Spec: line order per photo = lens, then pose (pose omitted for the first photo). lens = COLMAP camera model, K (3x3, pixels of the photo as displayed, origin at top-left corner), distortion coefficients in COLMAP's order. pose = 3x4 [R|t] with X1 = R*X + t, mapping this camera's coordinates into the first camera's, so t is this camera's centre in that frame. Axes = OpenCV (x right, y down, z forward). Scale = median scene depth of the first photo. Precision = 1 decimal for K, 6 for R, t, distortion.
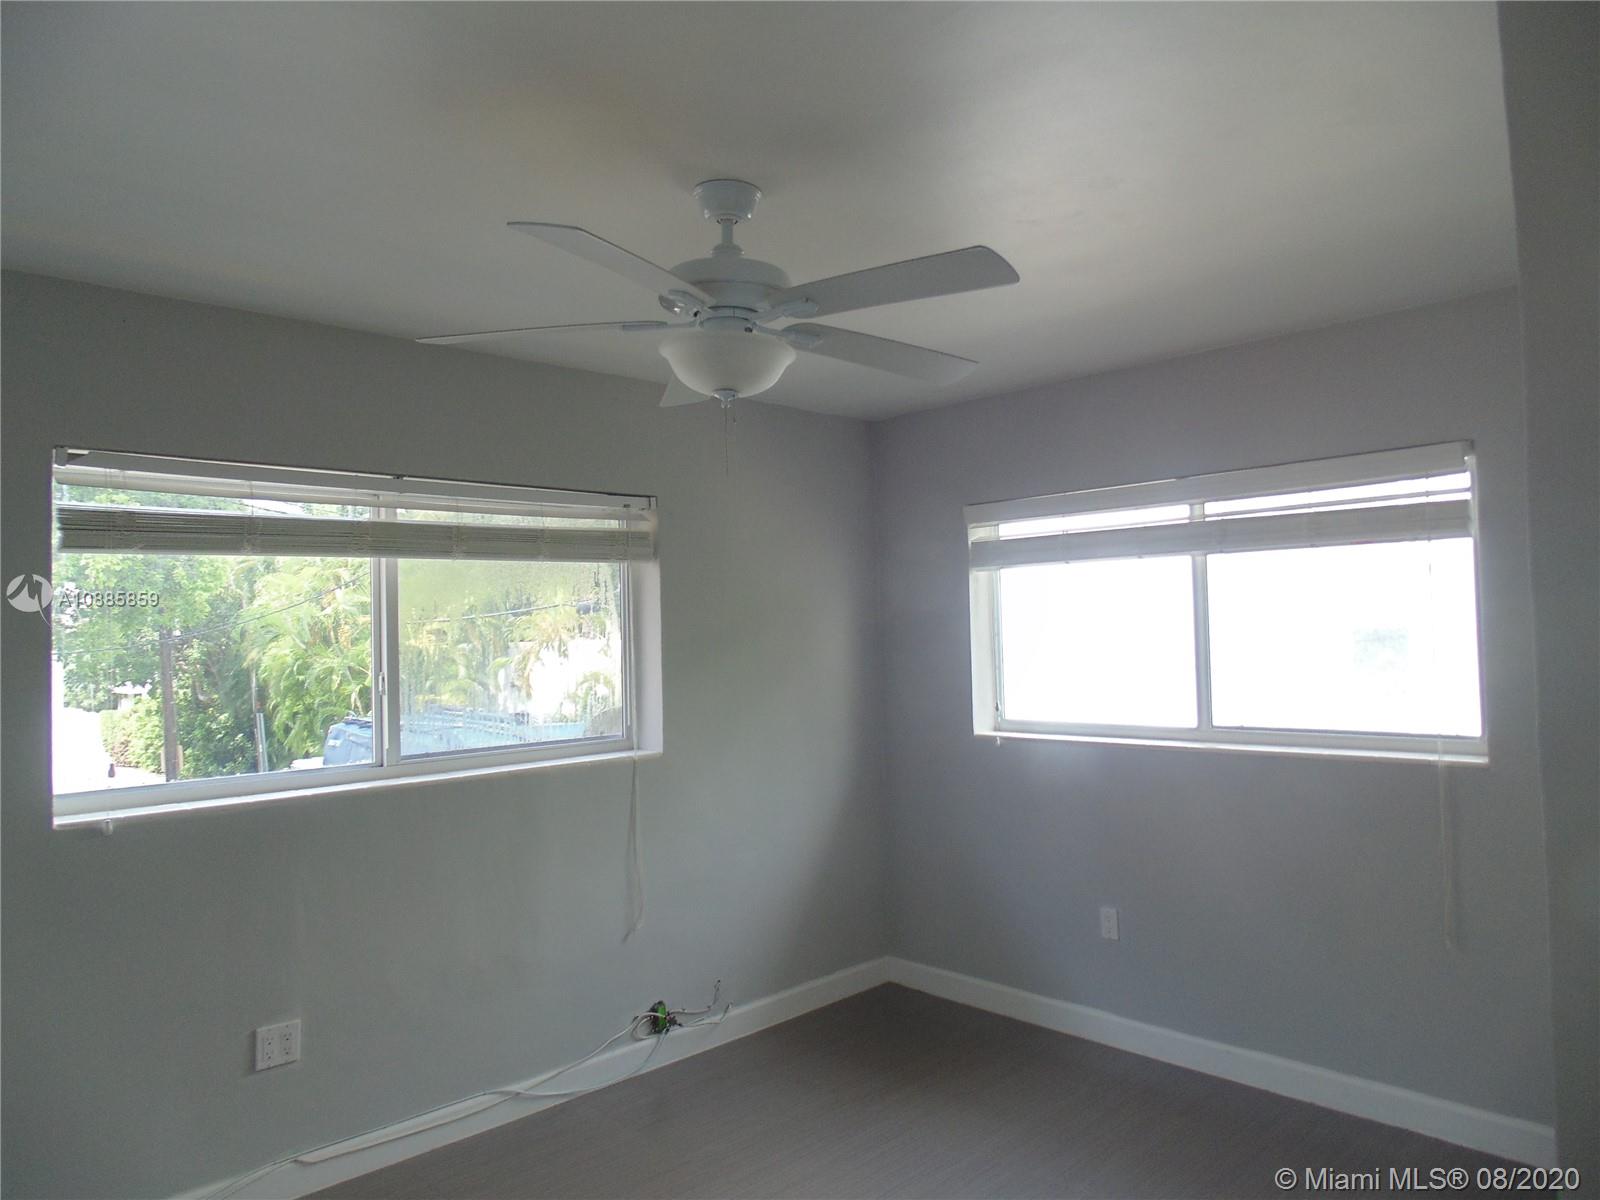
lens RADIAL K [[1062.1, 0, 803.5], [0, 1062.1, 603.7], [0, 0, 1]] dist [-0.021875, 0.010844]
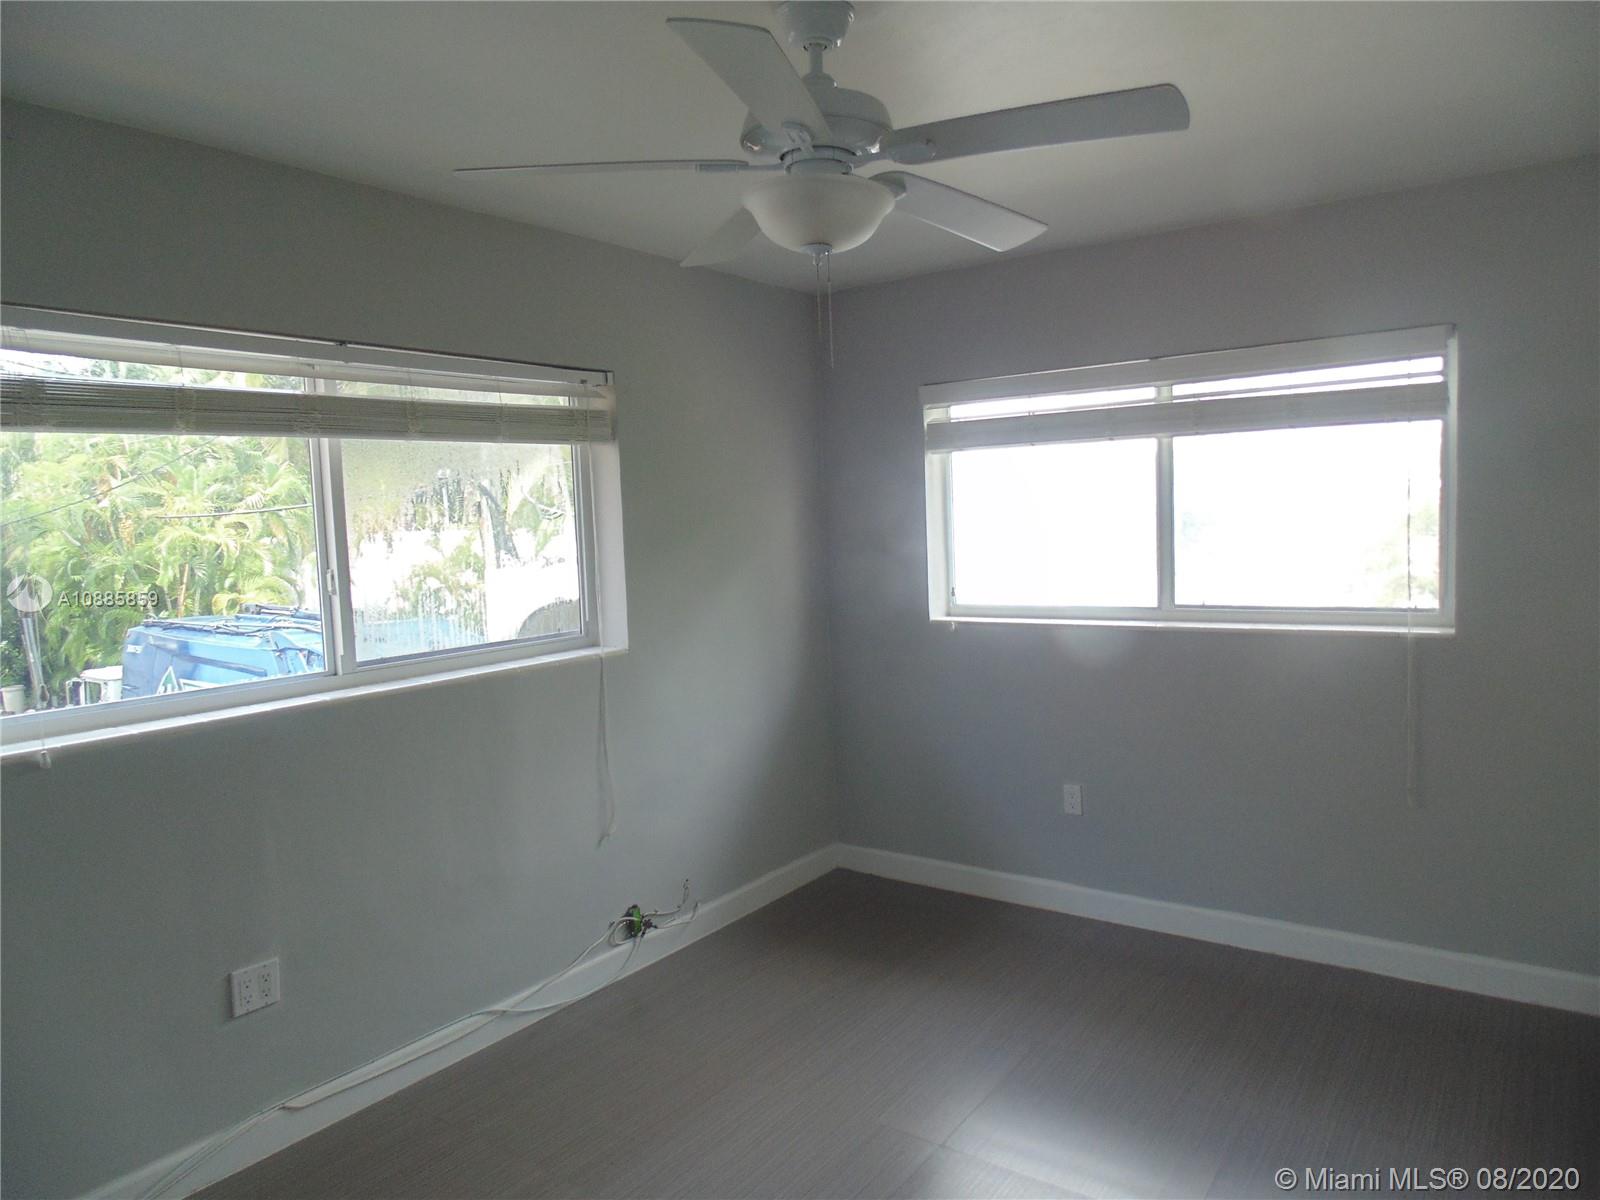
lens RADIAL K [[1062.1, 0, 796.3], [0, 1062.1, 602.5], [0, 0, 1]] dist [-0.021875, 0.010844]
pose [[0.985005, -0.025220, 0.170675, -0.148908], [0.007204, 0.994408, 0.105359, 0.002079], [-0.172378, -0.102550, 0.979678, 0.060149]]
